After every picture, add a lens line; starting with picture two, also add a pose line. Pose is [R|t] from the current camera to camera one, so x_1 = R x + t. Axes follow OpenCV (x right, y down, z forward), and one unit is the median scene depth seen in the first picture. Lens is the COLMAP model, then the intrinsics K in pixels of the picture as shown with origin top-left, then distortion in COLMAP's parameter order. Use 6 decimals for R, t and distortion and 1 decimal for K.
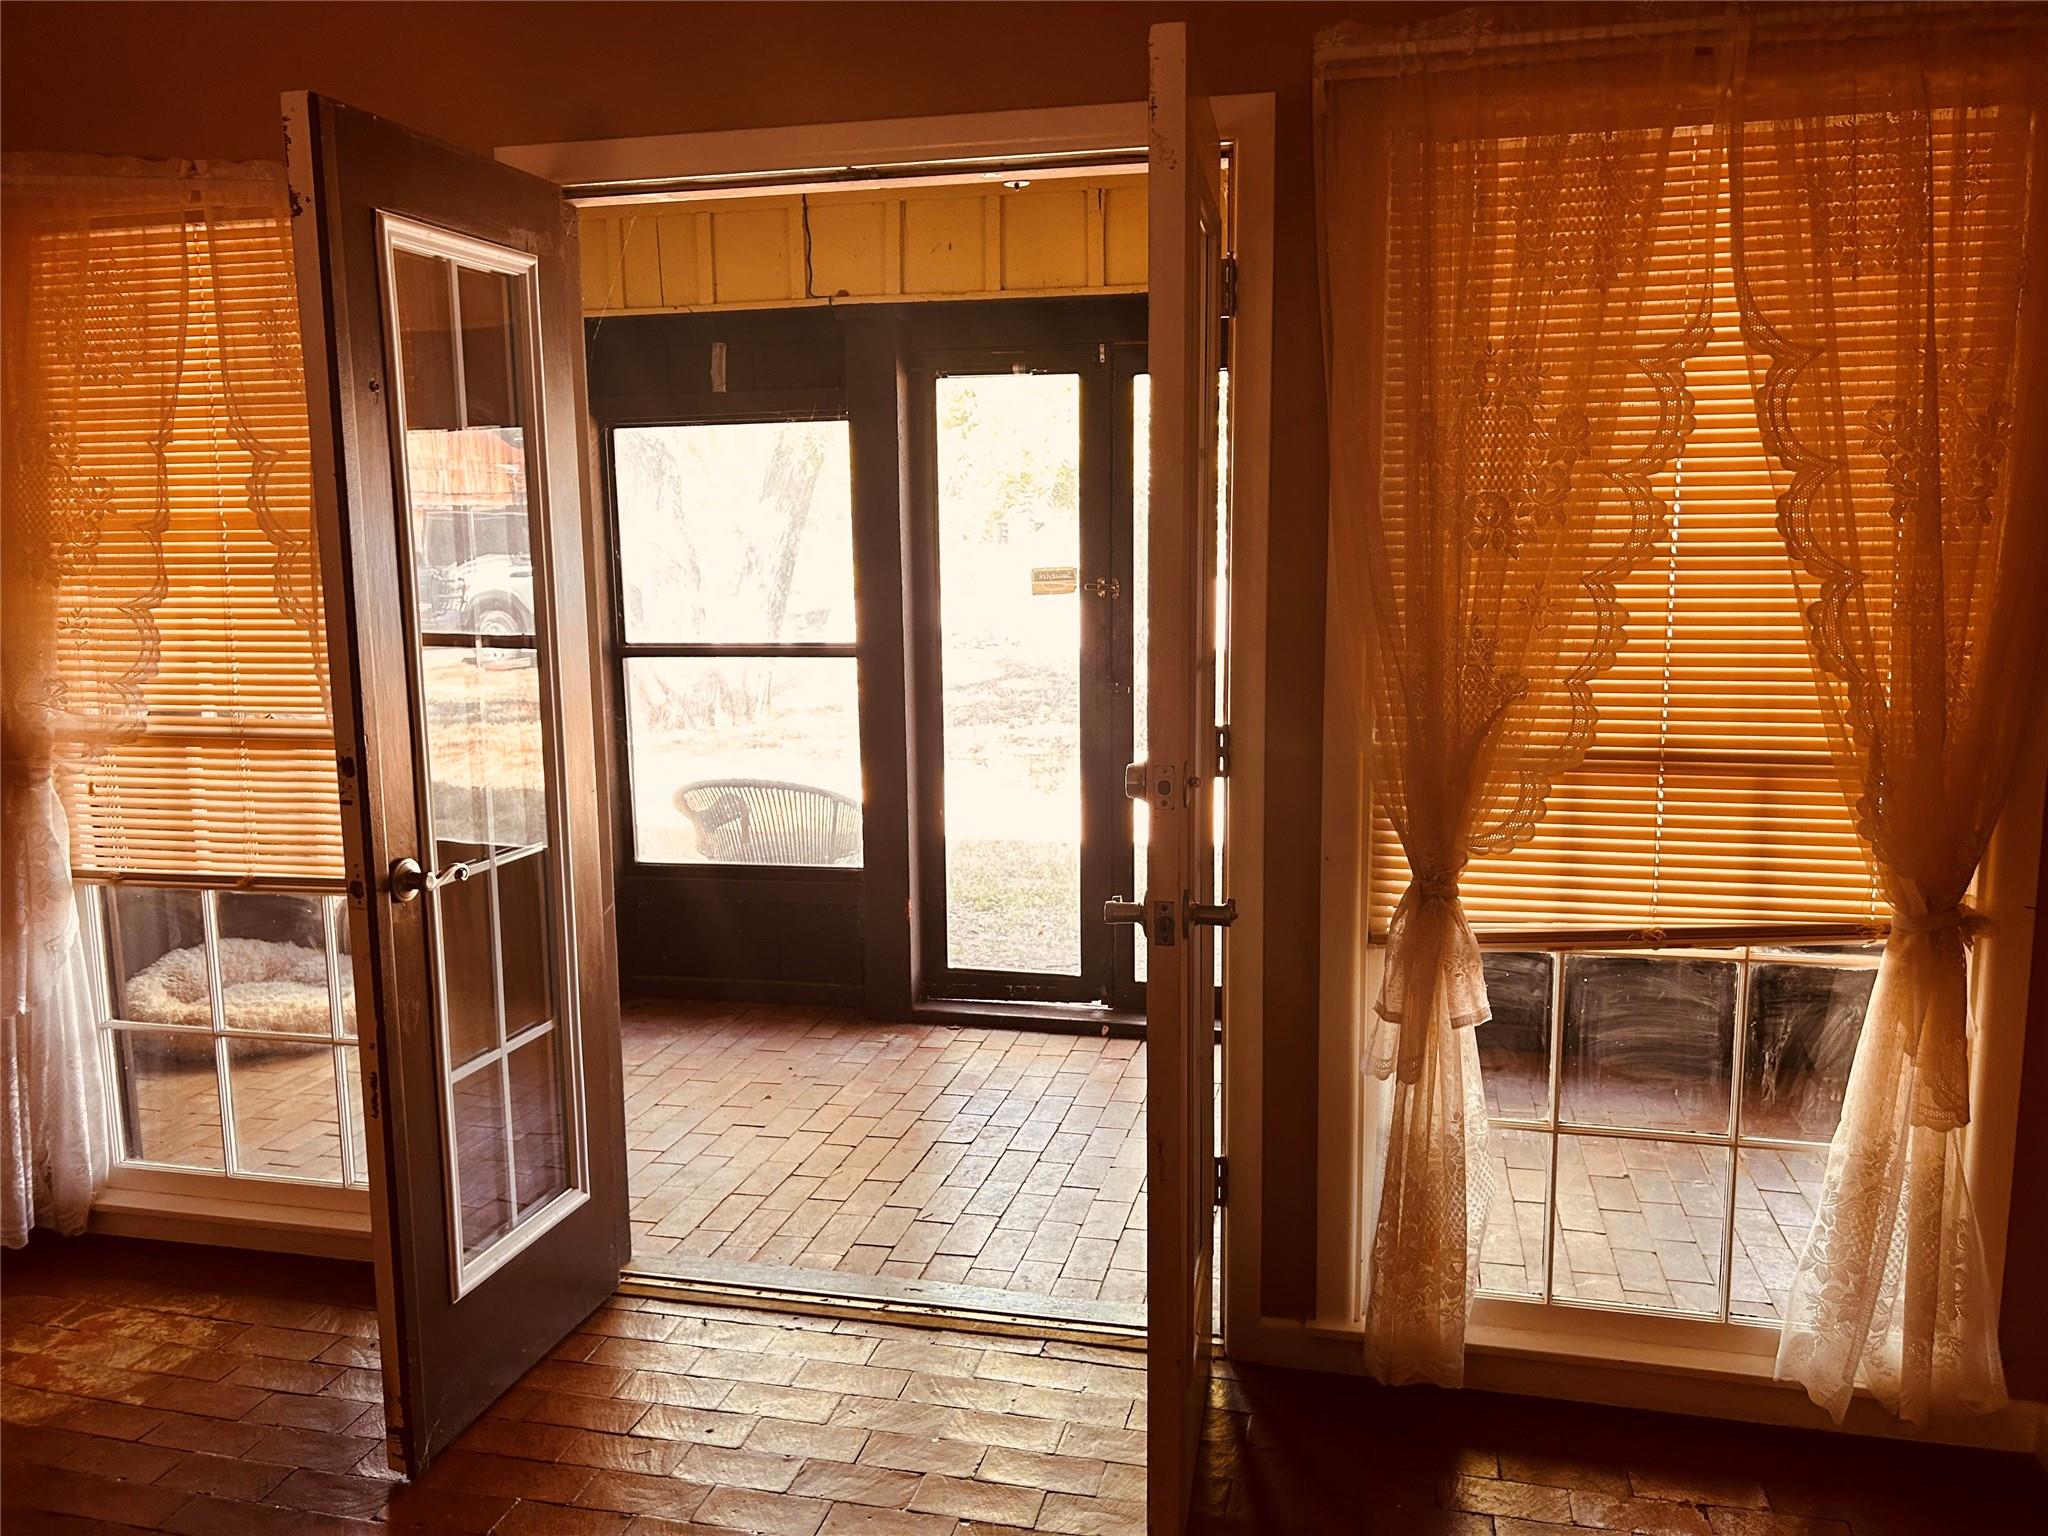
lens RADIAL K [[1548.8, 0, 1043.1], [0, 1548.8, 761.6], [0, 0, 1]] dist [0.065099, -0.076593]
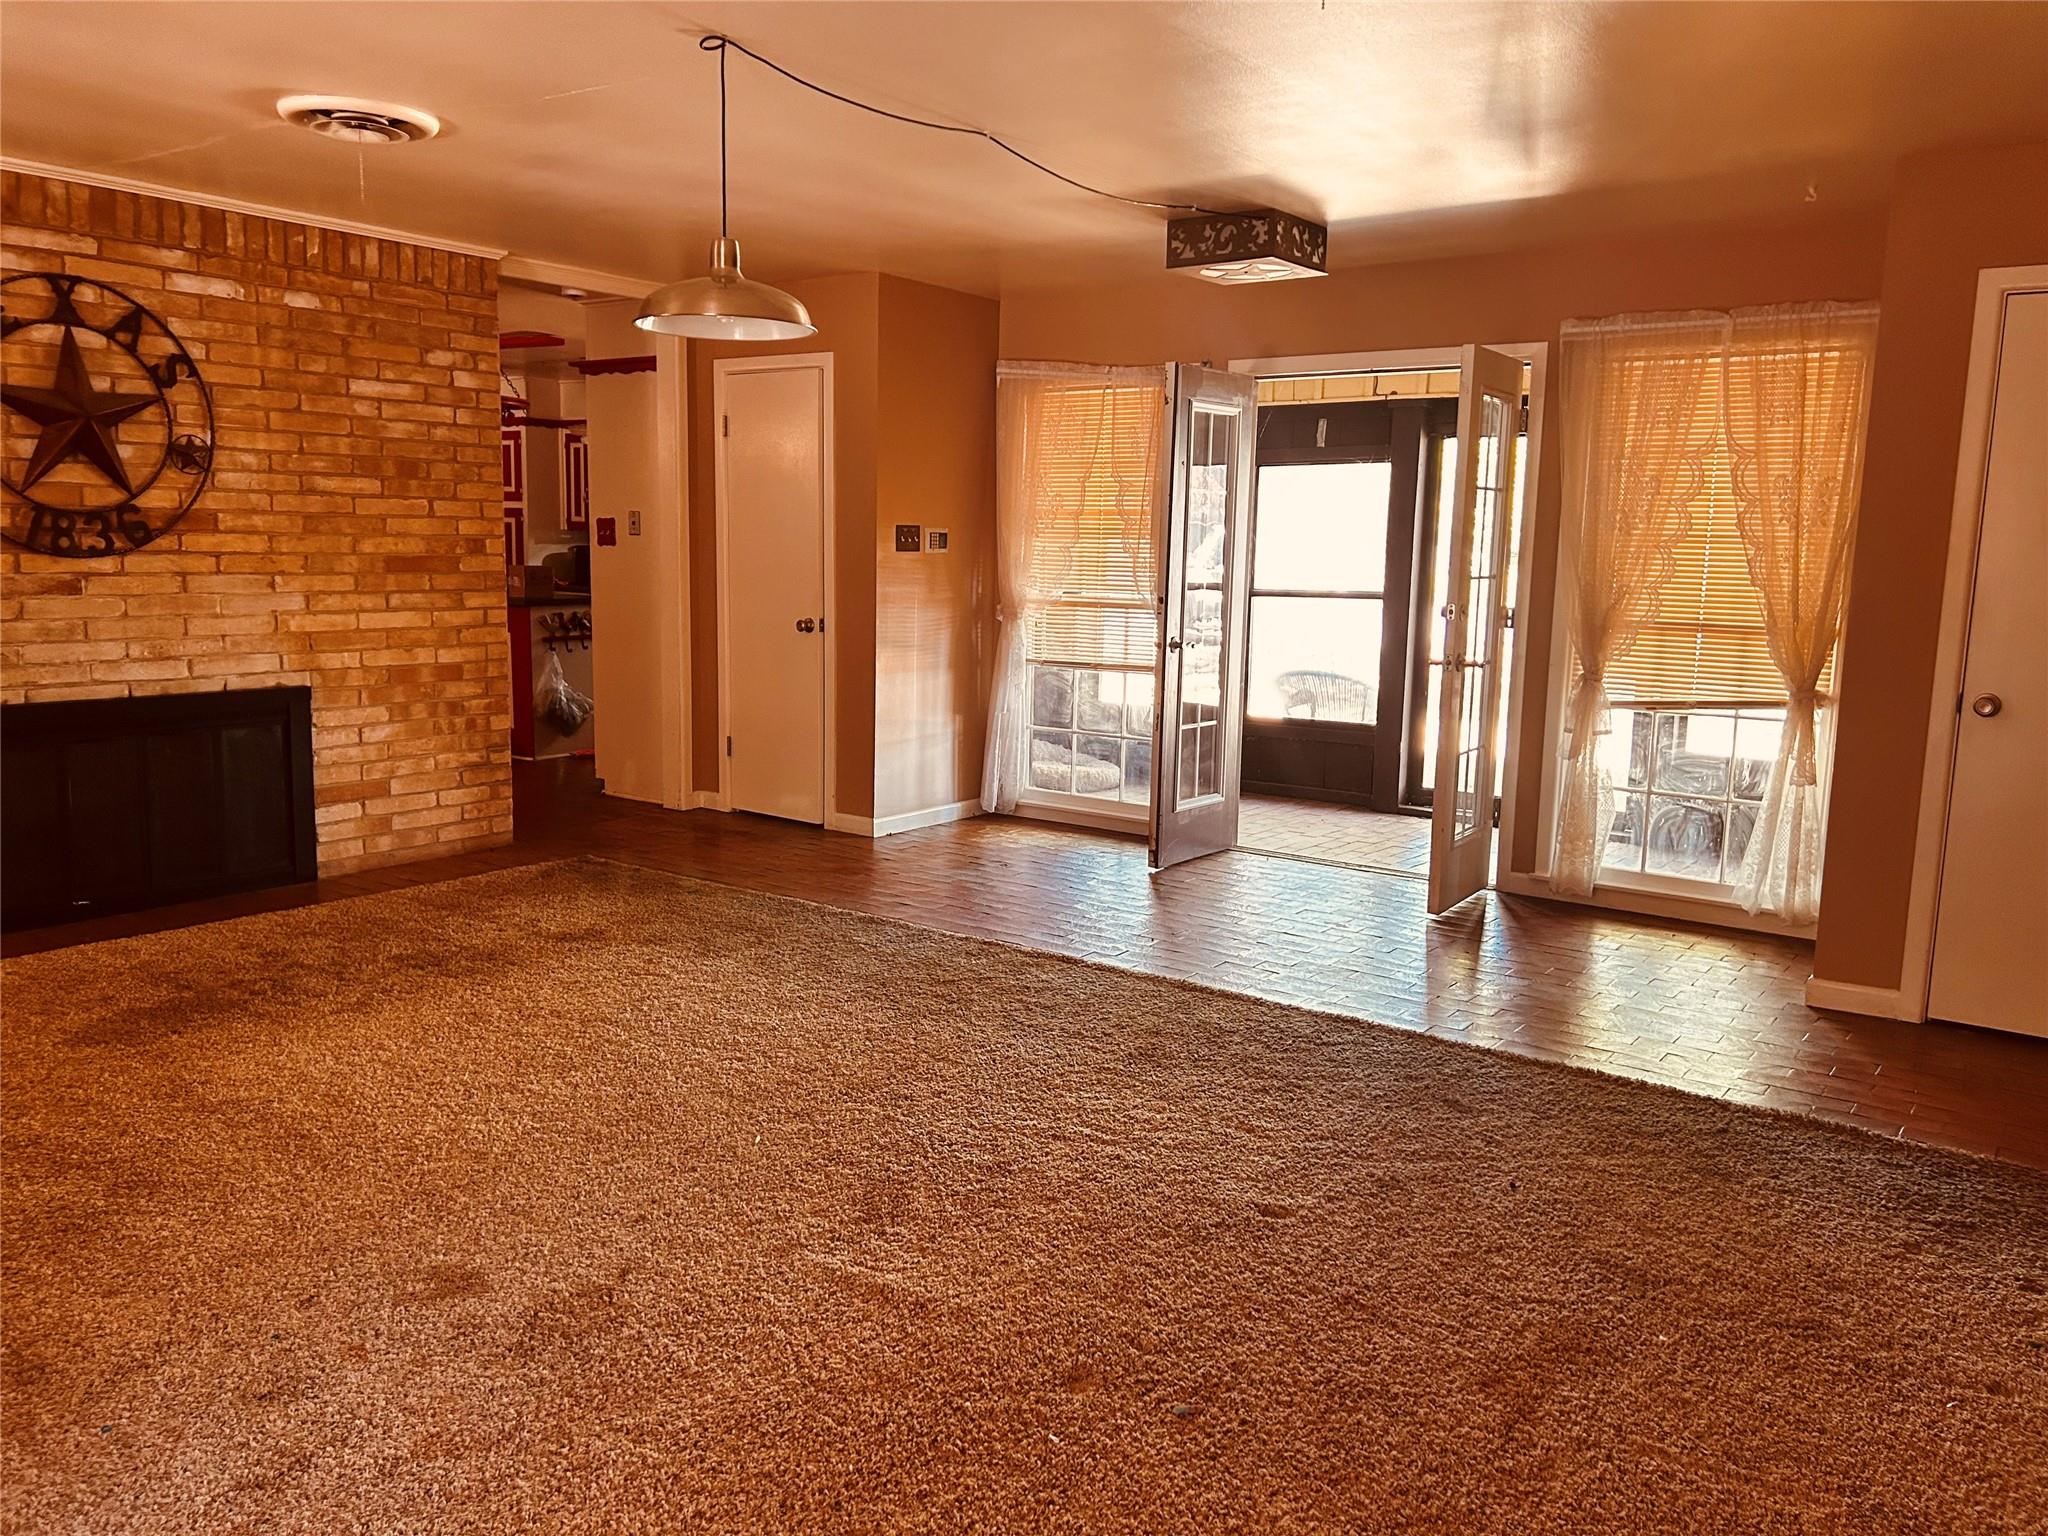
lens RADIAL K [[1548.8, 0, 1021.7], [0, 1548.8, 780.8], [0, 0, 1]] dist [0.065099, -0.076593]
pose [[0.920124, 0.089571, -0.381247, 0.357319], [-0.088196, 0.995879, 0.021116, 0.252073], [0.381567, 0.014196, 0.924232, -1.439738]]
